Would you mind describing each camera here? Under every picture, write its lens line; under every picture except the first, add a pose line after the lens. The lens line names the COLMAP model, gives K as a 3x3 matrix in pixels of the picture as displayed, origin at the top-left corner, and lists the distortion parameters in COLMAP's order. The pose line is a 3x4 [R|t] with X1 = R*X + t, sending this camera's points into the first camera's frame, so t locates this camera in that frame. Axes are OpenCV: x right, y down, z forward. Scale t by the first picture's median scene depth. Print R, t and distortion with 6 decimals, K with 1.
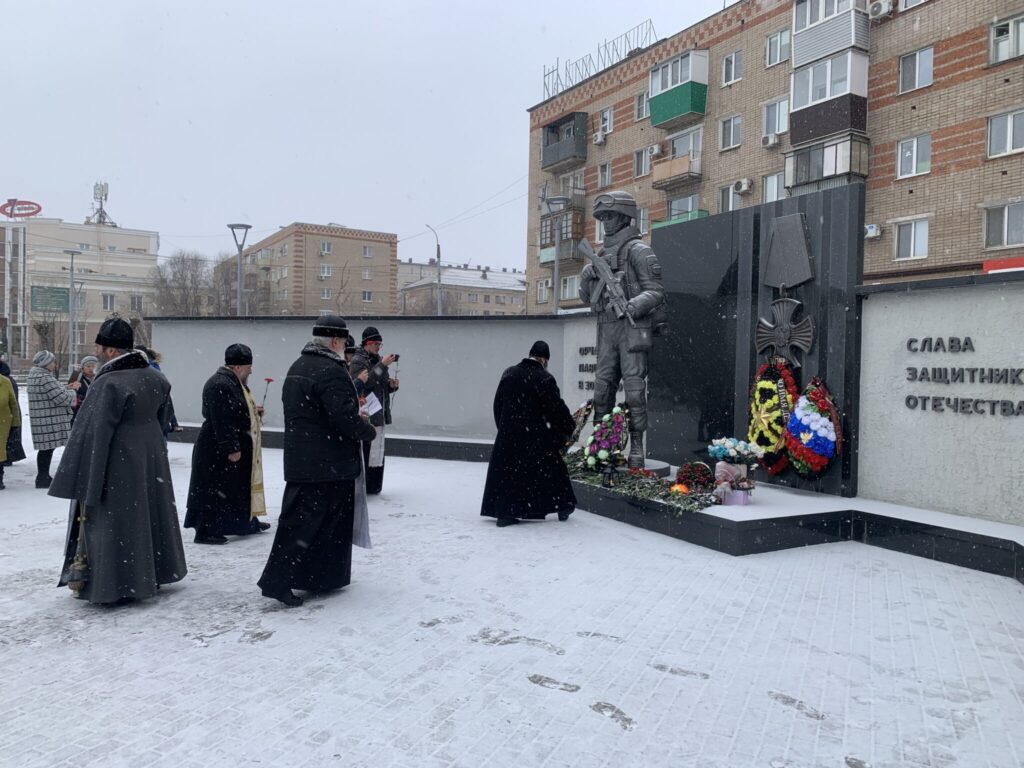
lens RADIAL K [[781.6, 0, 481.7], [0, 781.6, 385.3], [0, 0, 1]] dist [-0.002454, -0.004426]
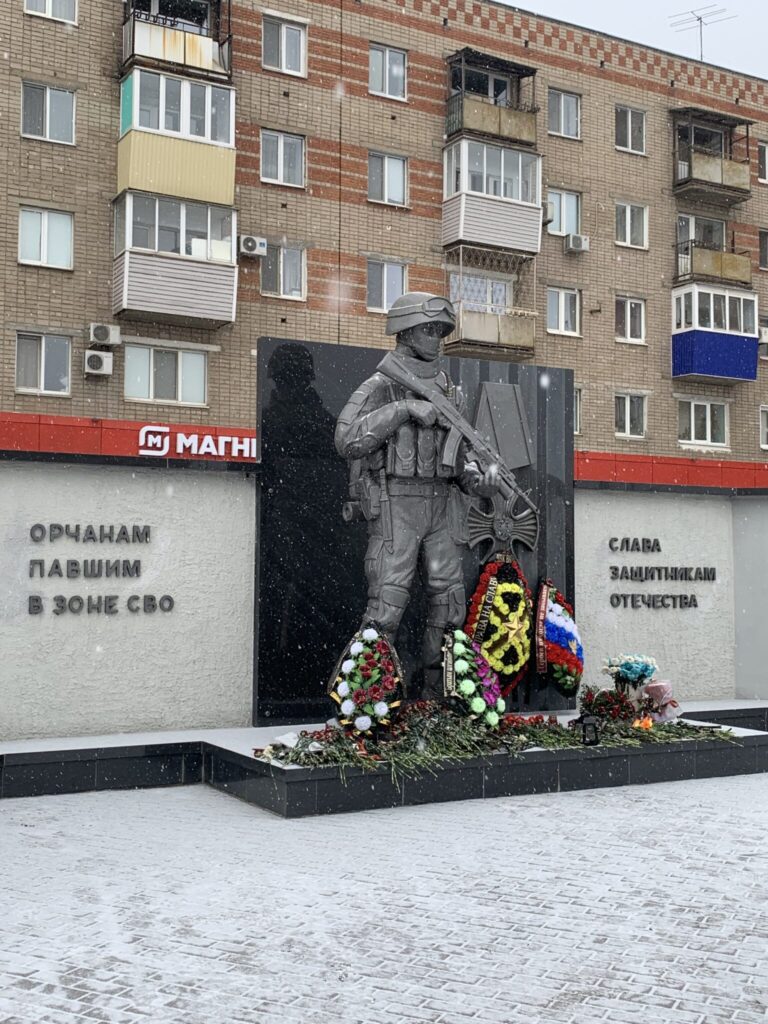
lens RADIAL K [[1215.8, 0, 381.9], [0, 1215.8, 485.5], [0, 0, 1]] dist [0.155634, -0.422499]
pose [[-0.027896, 0.051655, 0.998275, -0.911852], [0.016108, 0.998557, -0.051220, -0.045101], [-0.999481, 0.014652, -0.028688, 1.187642]]
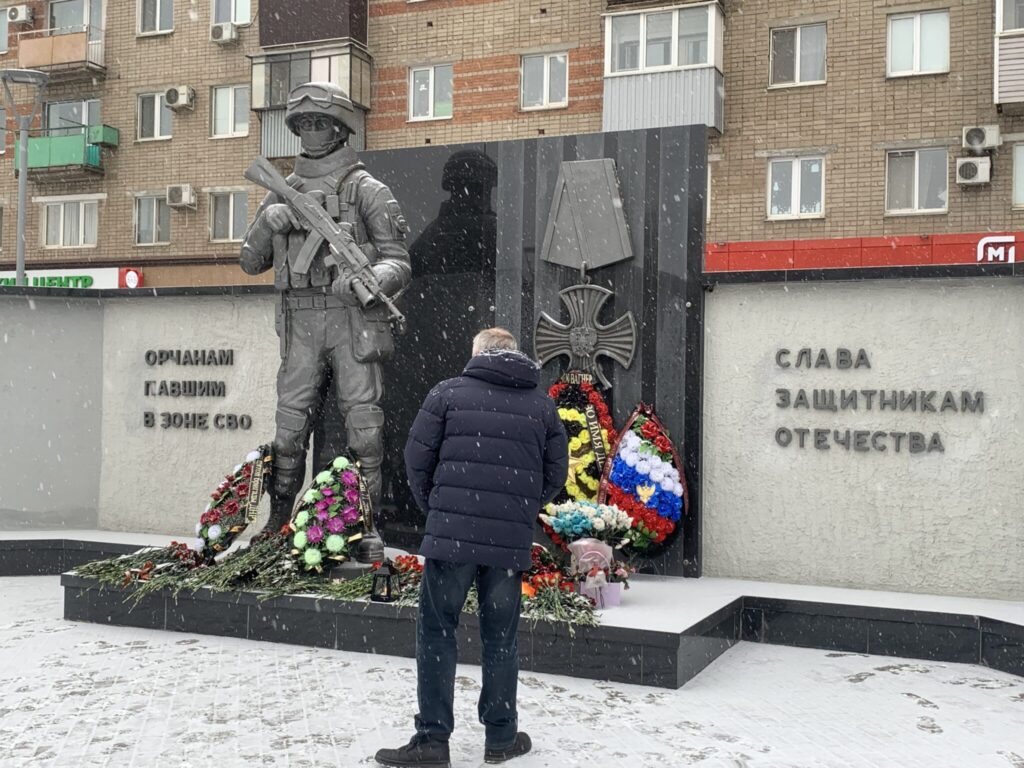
lens RADIAL K [[1215.8, 0, 512.0], [0, 1215.8, 384.0], [0, 0, 1]] dist [0.155634, -0.422499]
pose [[0.783383, 0.000383, 0.621540, -0.310075], [0.012963, 0.999772, -0.016955, -0.010261], [-0.621404, 0.021339, 0.783199, 0.235519]]
